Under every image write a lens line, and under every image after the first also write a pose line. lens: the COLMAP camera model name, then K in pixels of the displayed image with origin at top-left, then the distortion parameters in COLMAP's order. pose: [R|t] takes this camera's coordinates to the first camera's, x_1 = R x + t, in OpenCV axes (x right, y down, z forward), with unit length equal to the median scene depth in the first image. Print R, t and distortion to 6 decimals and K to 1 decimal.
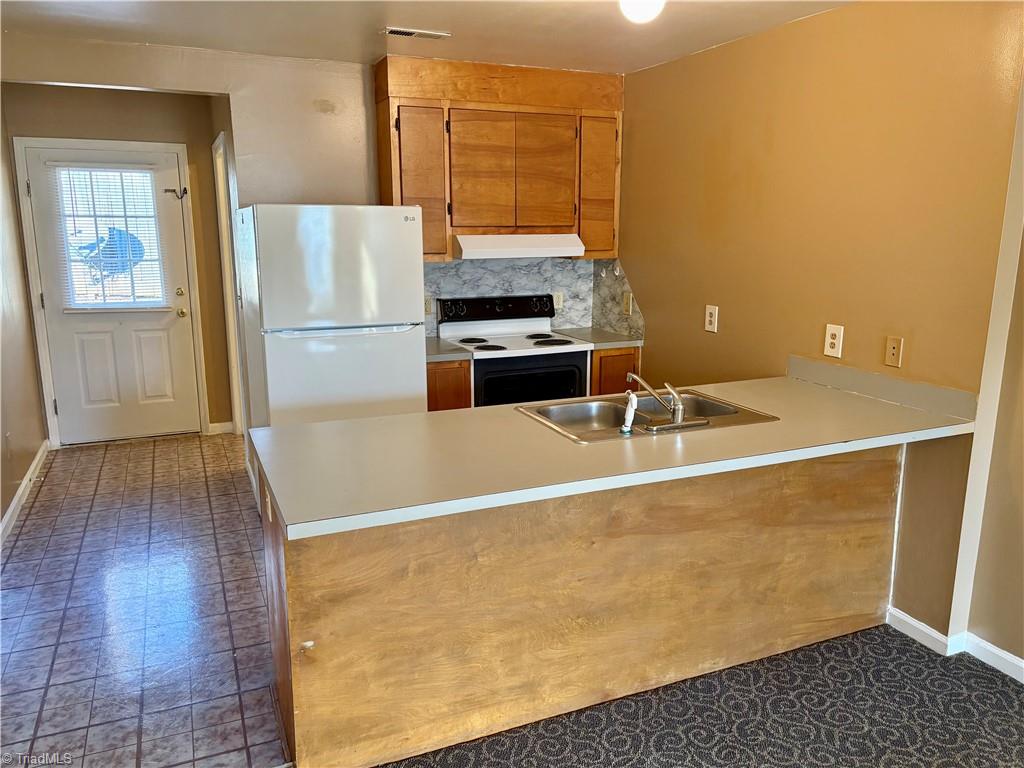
lens RADIAL K [[786.4, 0, 512.0], [0, 786.4, 384.0], [0, 0, 1]] dist [0.004092, 0.002392]
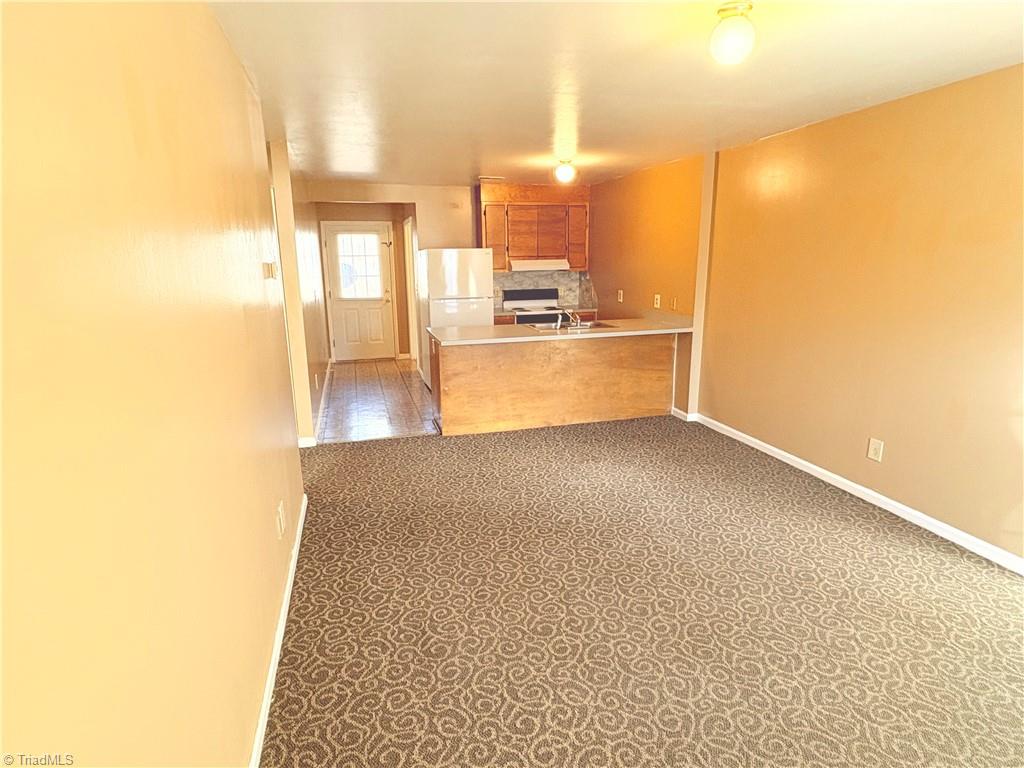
lens RADIAL K [[563.6, 0, 512.0], [0, 563.6, 384.0], [0, 0, 1]] dist [-0.023652, -0.000502]
pose [[0.990823, 0.012520, -0.134584, 0.156501], [-0.009472, 0.999684, 0.023265, 0.127230], [0.134832, -0.021776, 0.990629, -0.611601]]
